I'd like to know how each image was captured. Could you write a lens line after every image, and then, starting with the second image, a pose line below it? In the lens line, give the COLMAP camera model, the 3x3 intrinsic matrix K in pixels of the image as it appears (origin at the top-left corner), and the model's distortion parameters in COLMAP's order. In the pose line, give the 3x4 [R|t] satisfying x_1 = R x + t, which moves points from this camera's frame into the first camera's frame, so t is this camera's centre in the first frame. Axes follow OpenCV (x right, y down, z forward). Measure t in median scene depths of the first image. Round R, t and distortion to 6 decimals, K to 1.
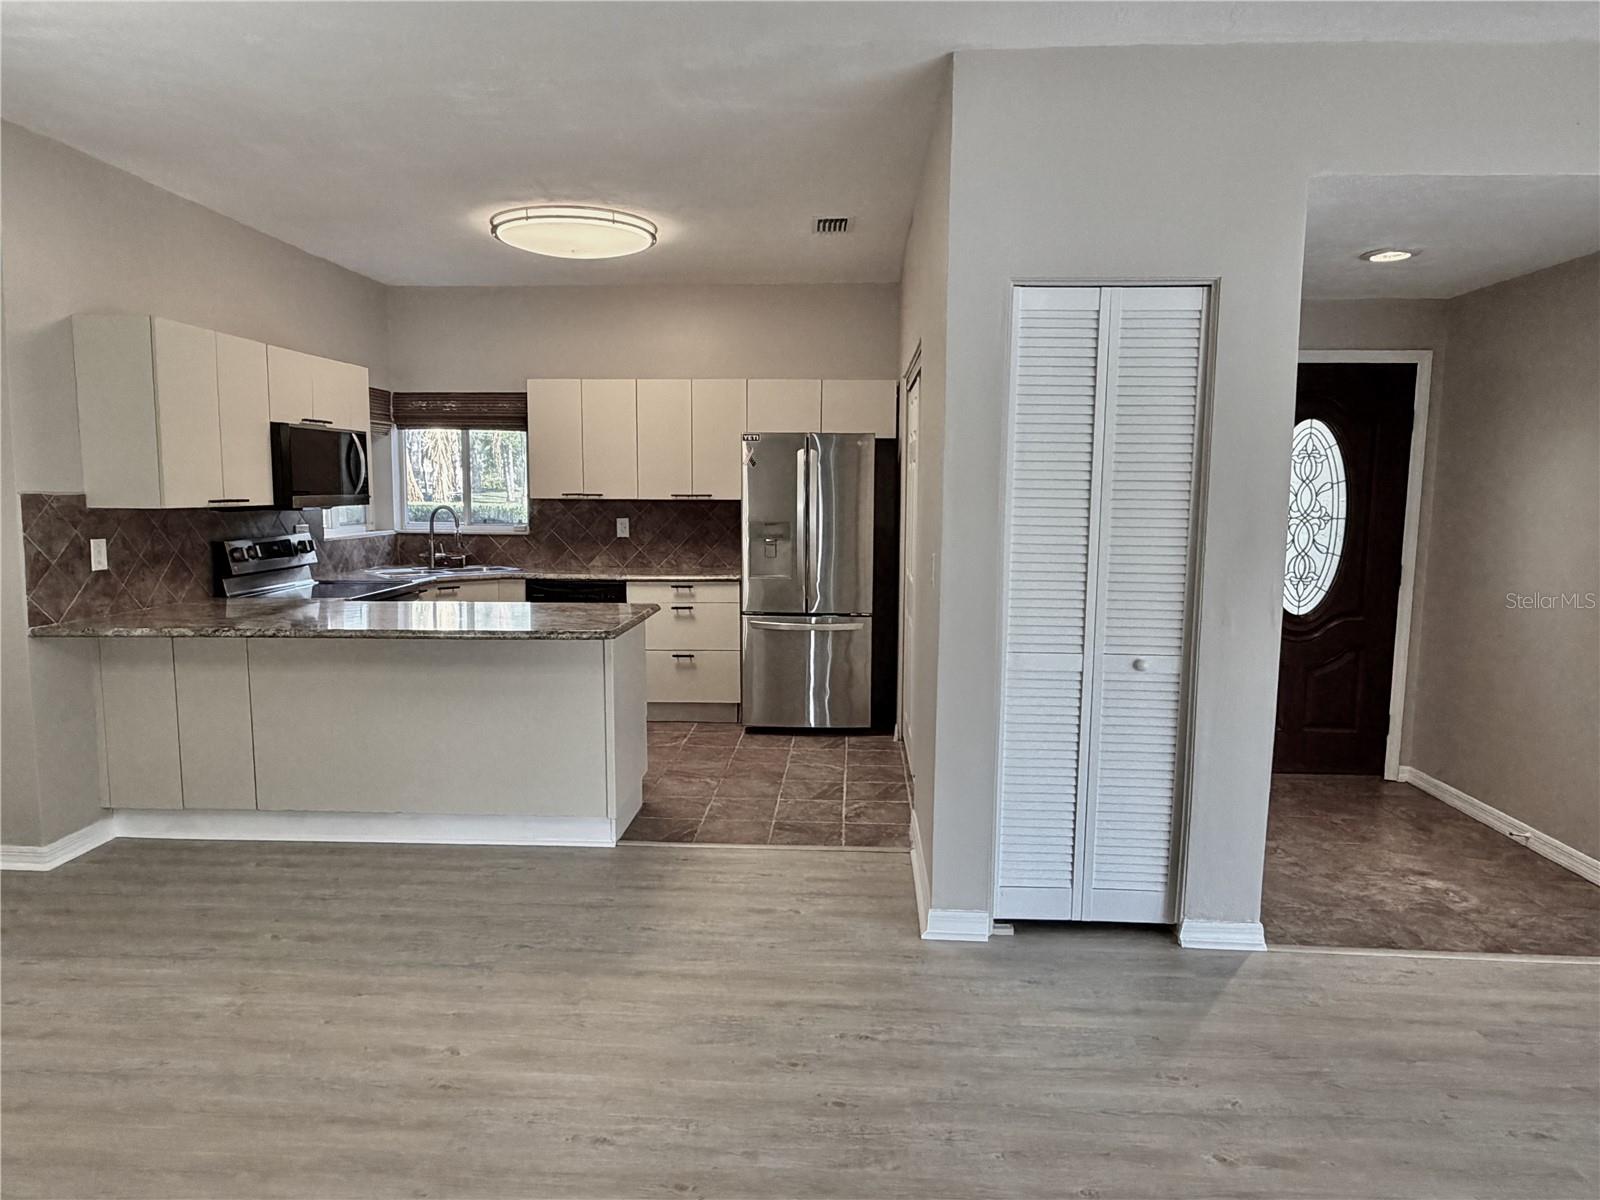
lens RADIAL K [[1007.6, 0, 802.9], [0, 1007.6, 601.6], [0, 0, 1]] dist [0.000061, 0.001243]
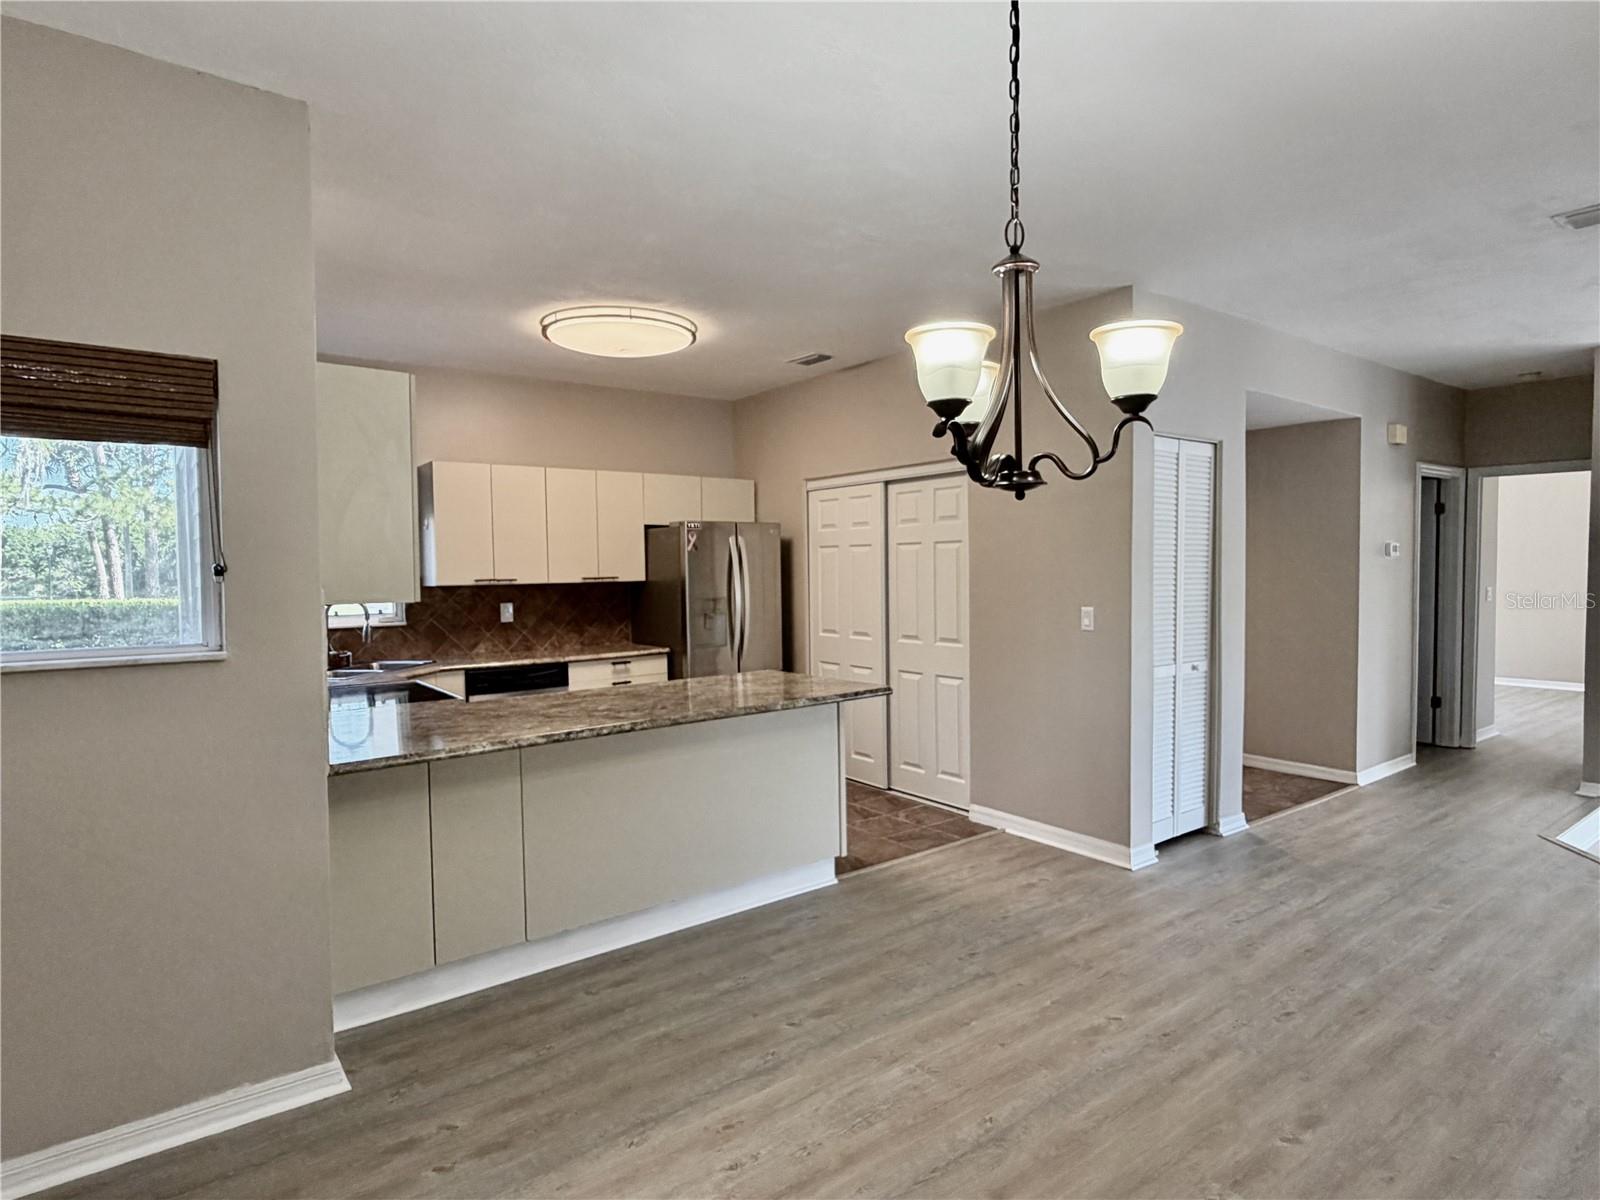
lens RADIAL K [[879.4, 0, 800.0], [0, 879.4, 600.0], [0, 0, 1]] dist [0.001382, 0.000208]
pose [[0.765489, -0.040797, 0.642155, -0.814758], [0.091434, 0.994758, -0.045796, -0.030349], [-0.636920, 0.093771, 0.765206, 0.232316]]
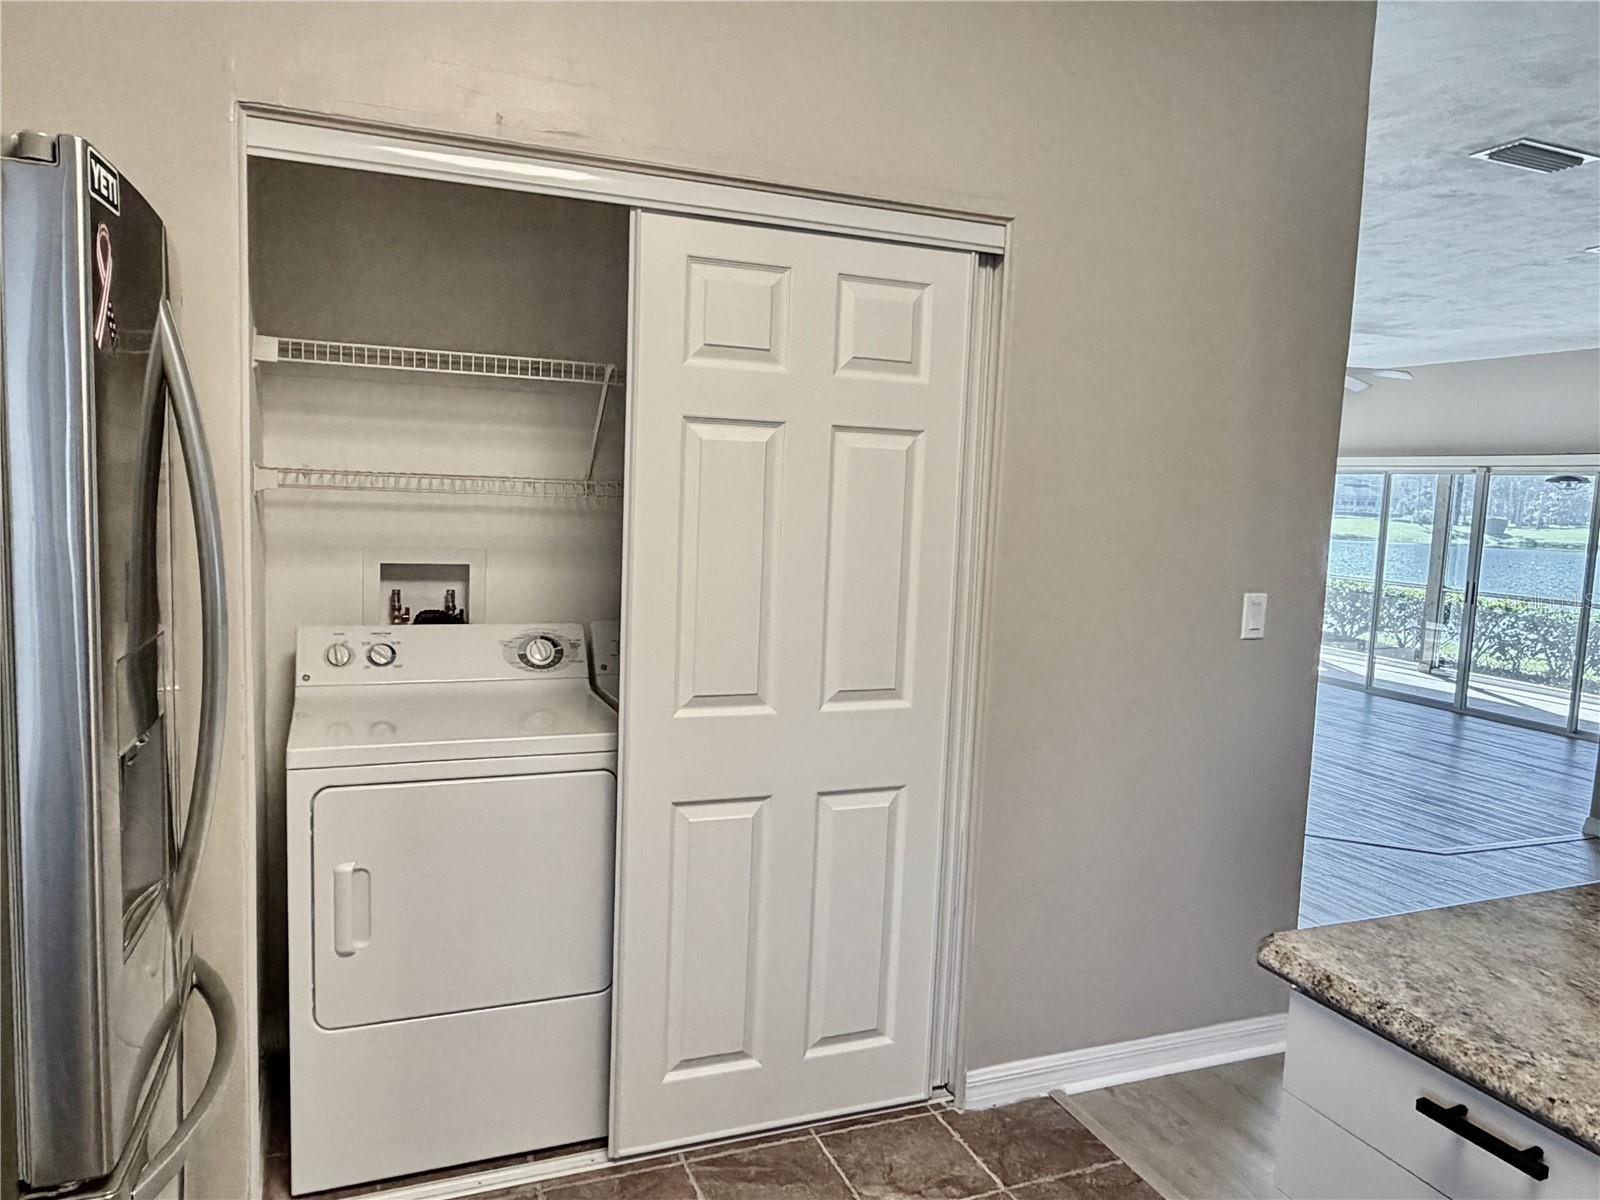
lens RADIAL K [[1109.8, 0, 787.5], [0, 1109.8, 598.2], [0, 0, 1]] dist [-0.001881, -0.002507]
pose [[-0.414928, -0.116067, 0.902421, -0.378701], [0.065175, 0.985490, 0.156718, -0.157931], [-0.907517, 0.123843, -0.401343, 1.328484]]
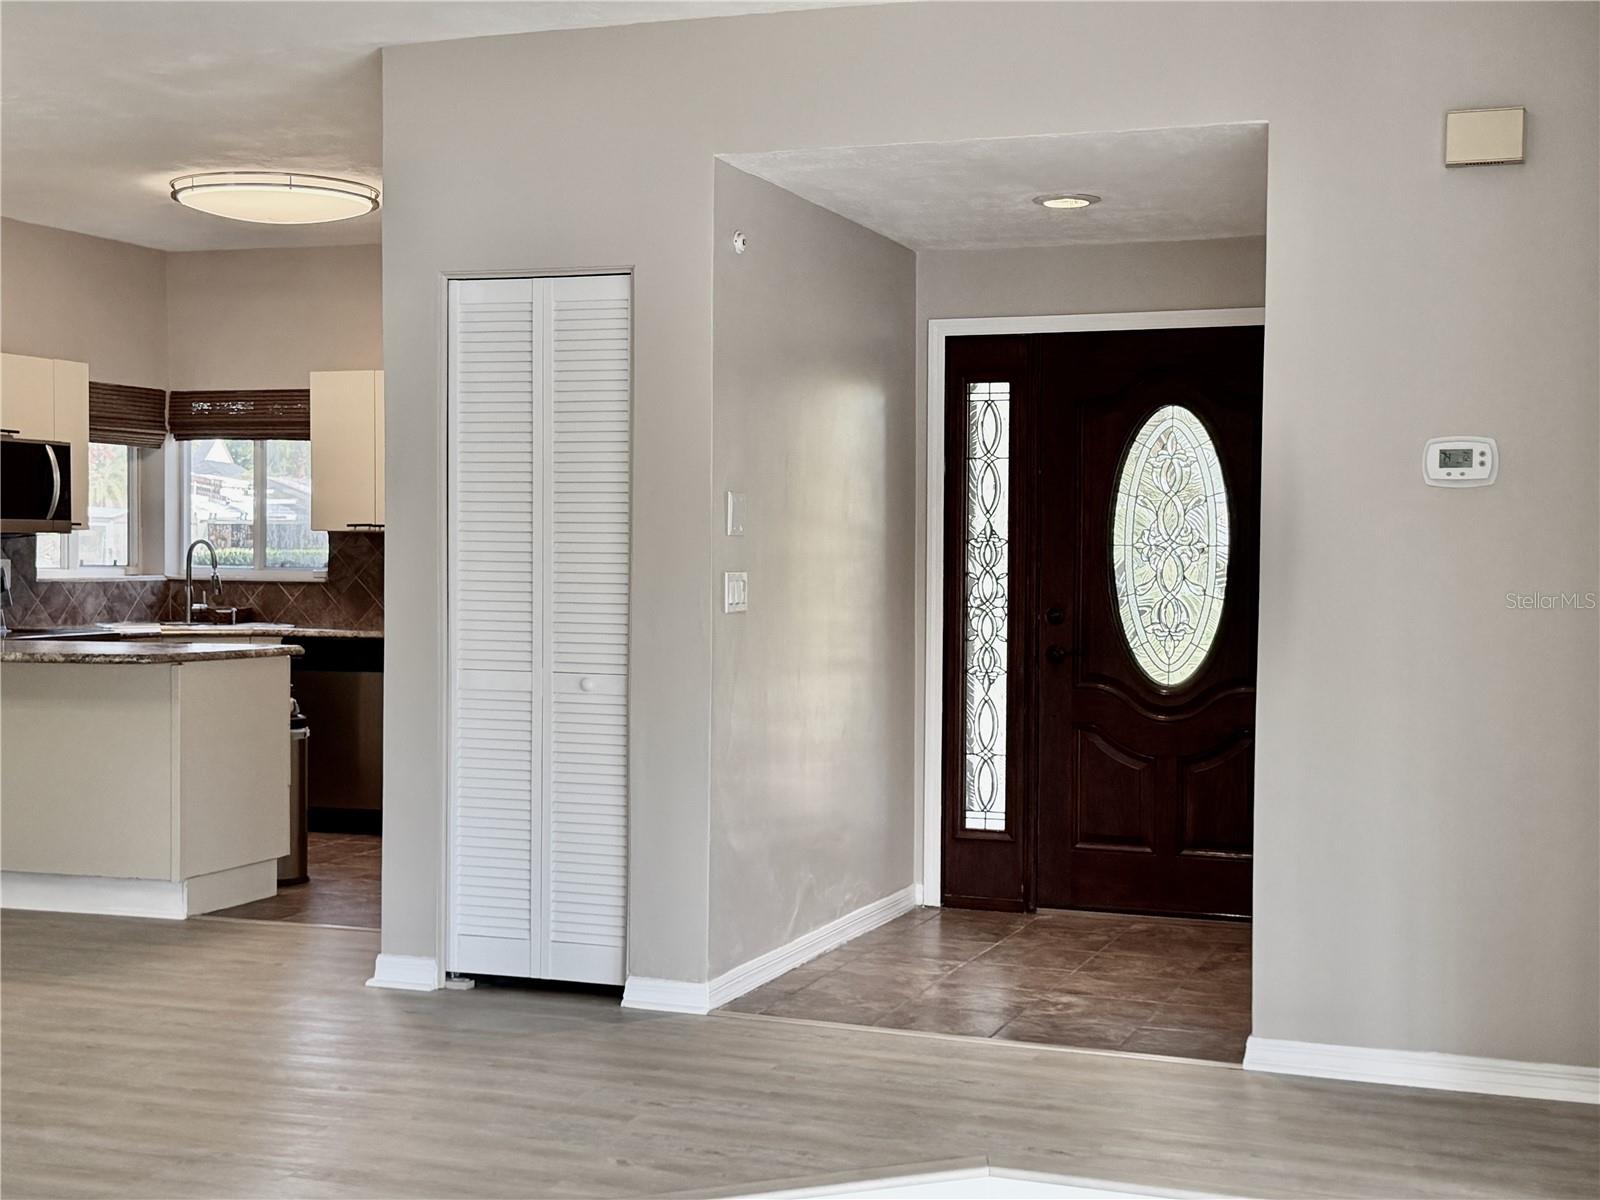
lens RADIAL K [[2161.3, 0, 800.0], [0, 2161.3, 600.0], [0, 0, 1]] dist [0.144133, 0.001049]
pose [[0.951430, 0.006676, -0.307792, 0.846799], [-0.035695, 0.995414, -0.088747, 0.116118], [0.305788, 0.095423, 0.947306, -0.598327]]
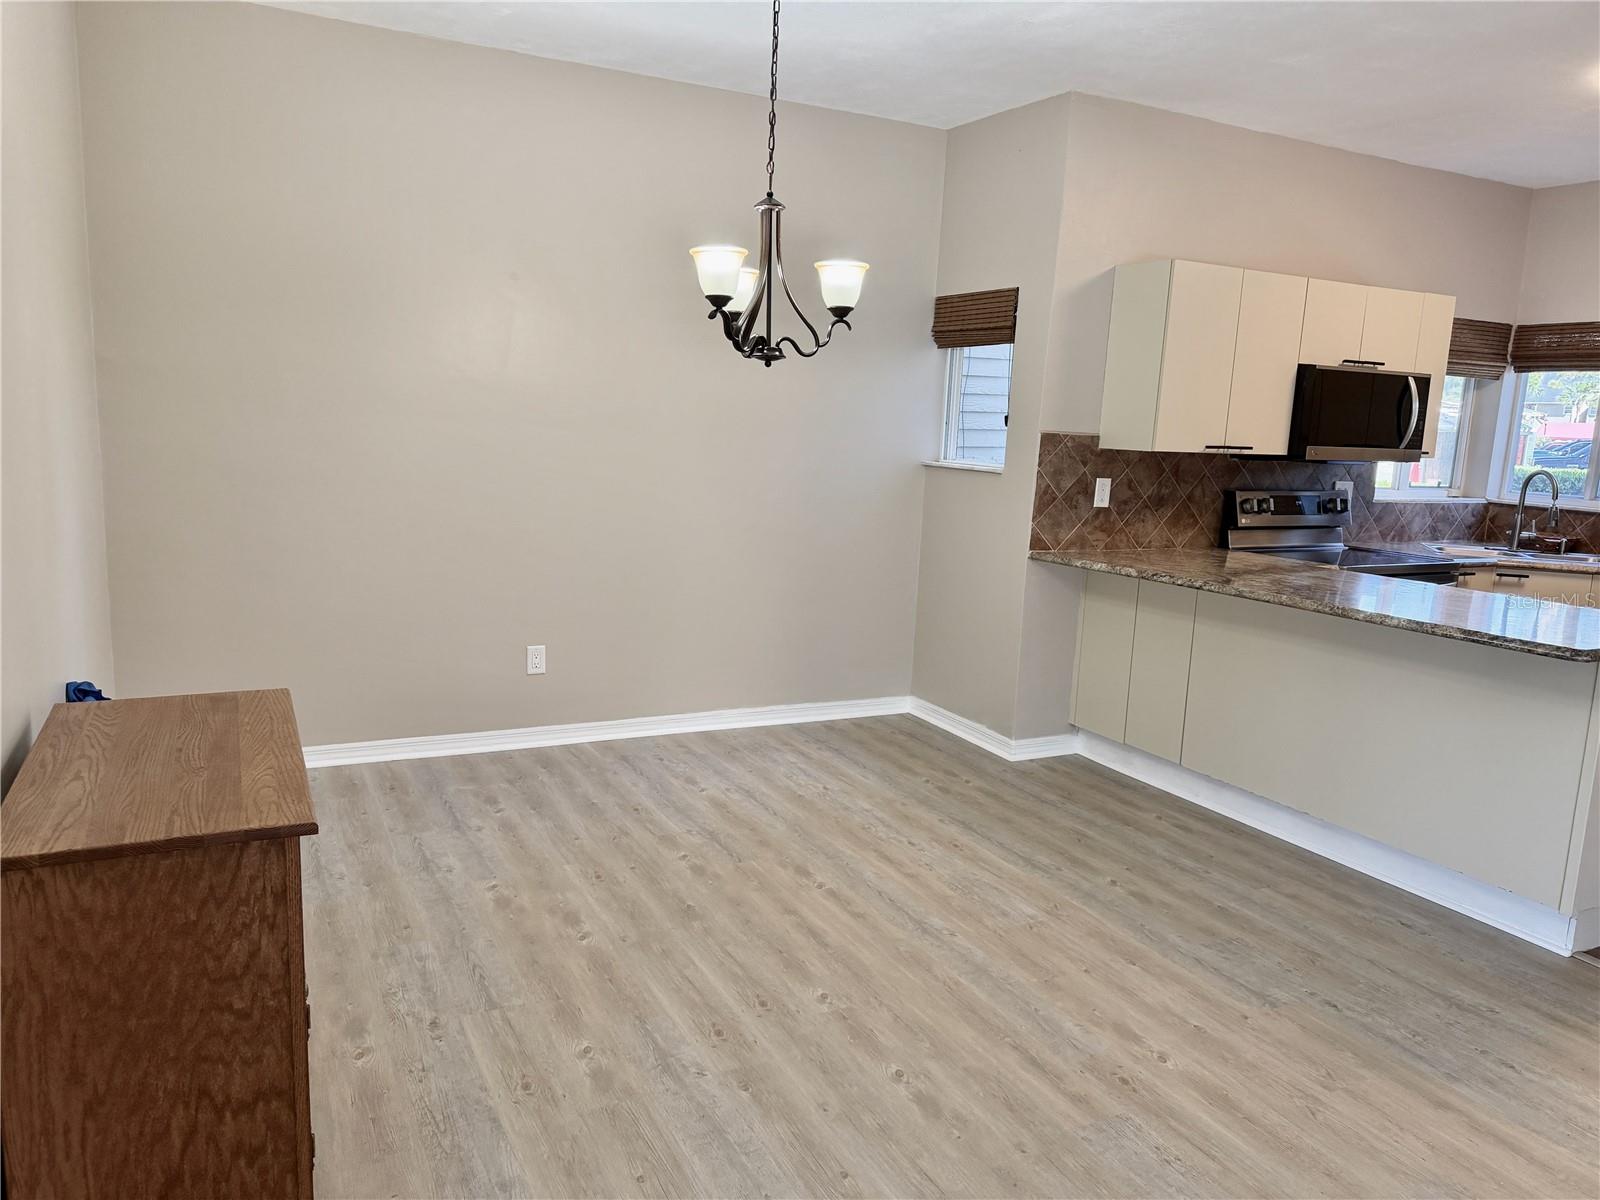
lens RADIAL K [[1132.2, 0, 803.6], [0, 1132.2, 610.5], [0, 0, 1]] dist [0.079971, -0.095269]
pose [[0.501137, 0.161462, -0.850172, 0.186109], [-0.139054, 0.984698, 0.105046, -0.005725], [0.854123, 0.065577, 0.515920, 0.106530]]
